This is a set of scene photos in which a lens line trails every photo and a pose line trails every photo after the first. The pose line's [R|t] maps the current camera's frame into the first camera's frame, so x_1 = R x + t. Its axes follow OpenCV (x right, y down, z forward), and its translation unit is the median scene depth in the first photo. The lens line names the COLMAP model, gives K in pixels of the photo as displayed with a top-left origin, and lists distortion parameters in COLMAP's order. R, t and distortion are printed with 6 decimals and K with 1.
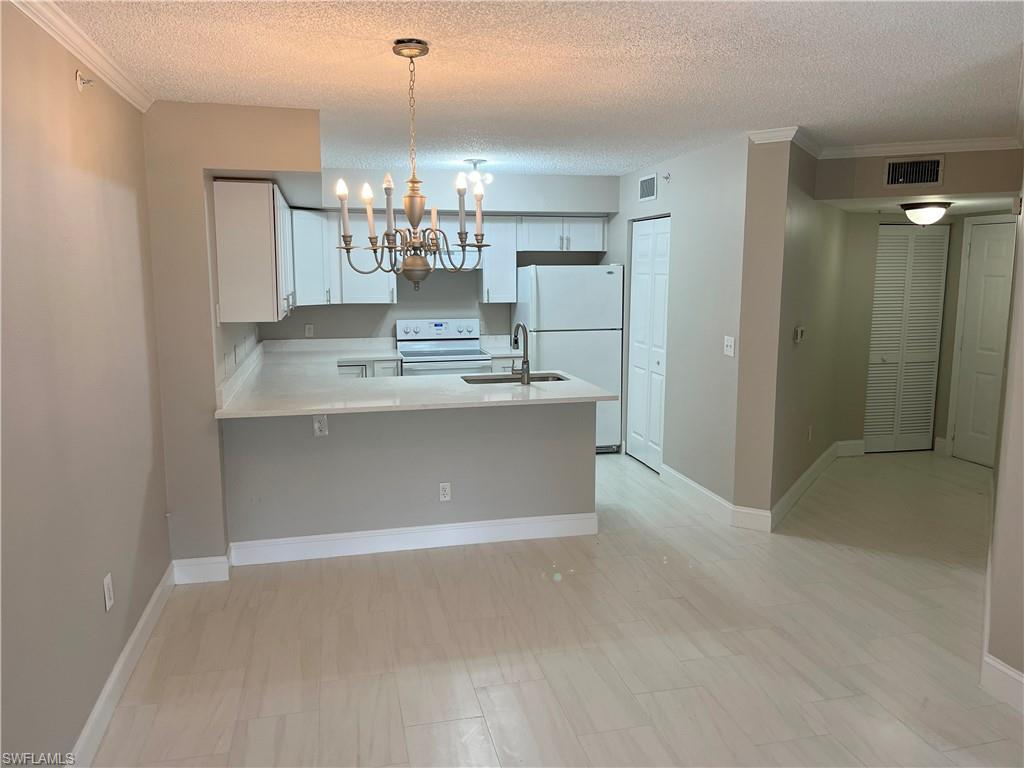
lens RADIAL K [[781.1, 0, 516.3], [0, 781.1, 380.0], [0, 0, 1]] dist [0.076161, -0.117181]
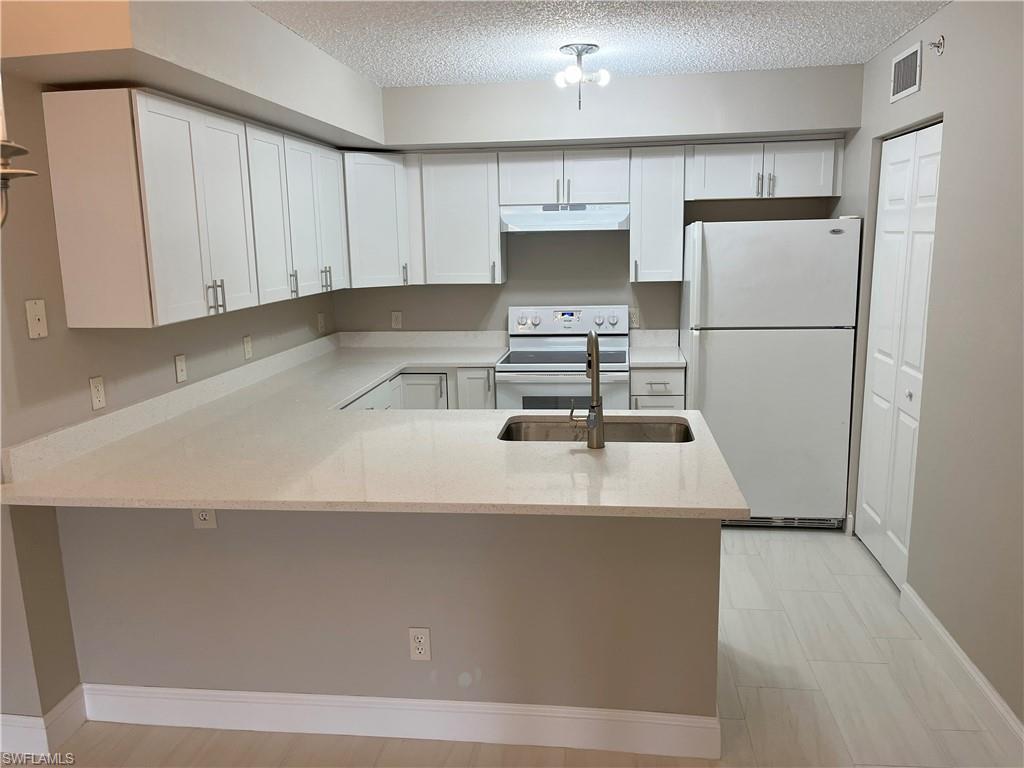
lens RADIAL K [[781.1, 0, 516.3], [0, 781.1, 380.0], [0, 0, 1]] dist [0.076161, -0.117181]
pose [[0.936056, 0.045022, -0.348958, 0.110320], [-0.029311, 0.998310, 0.050174, -0.049874], [0.350627, -0.036738, 0.935794, 0.368259]]
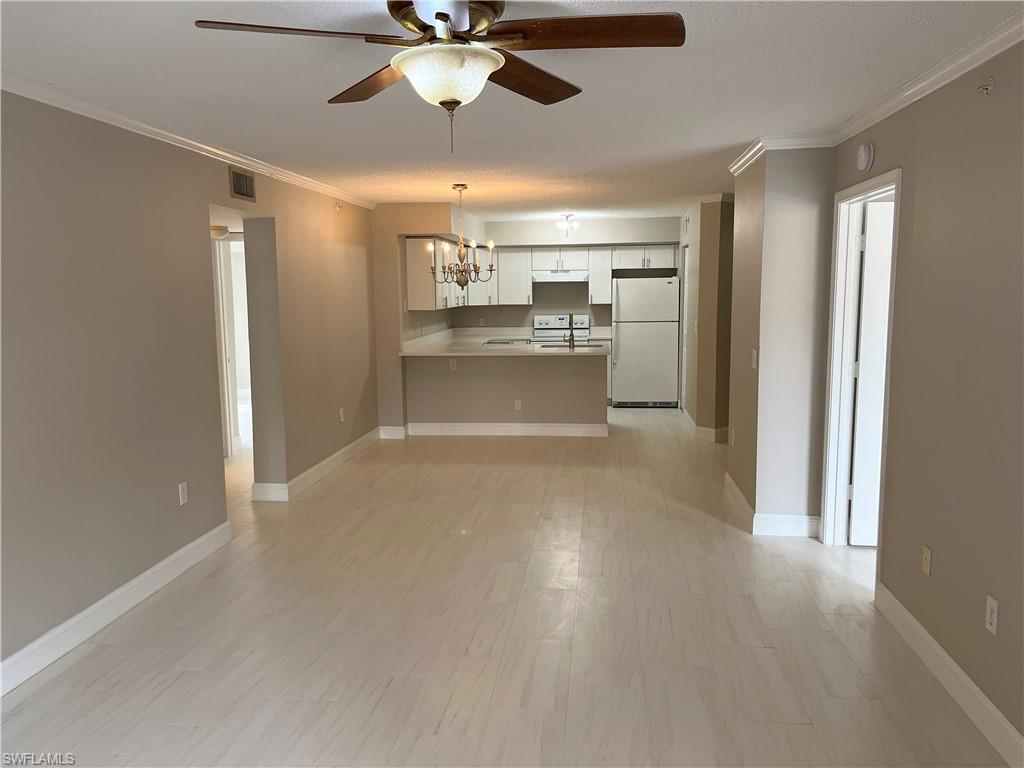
lens RADIAL K [[781.1, 0, 516.3], [0, 781.1, 380.0], [0, 0, 1]] dist [0.076161, -0.117181]
pose [[0.941205, 0.028525, -0.336629, 0.361632], [-0.035725, 0.999246, -0.015214, 0.080725], [0.335942, 0.026345, 0.941514, -0.494425]]
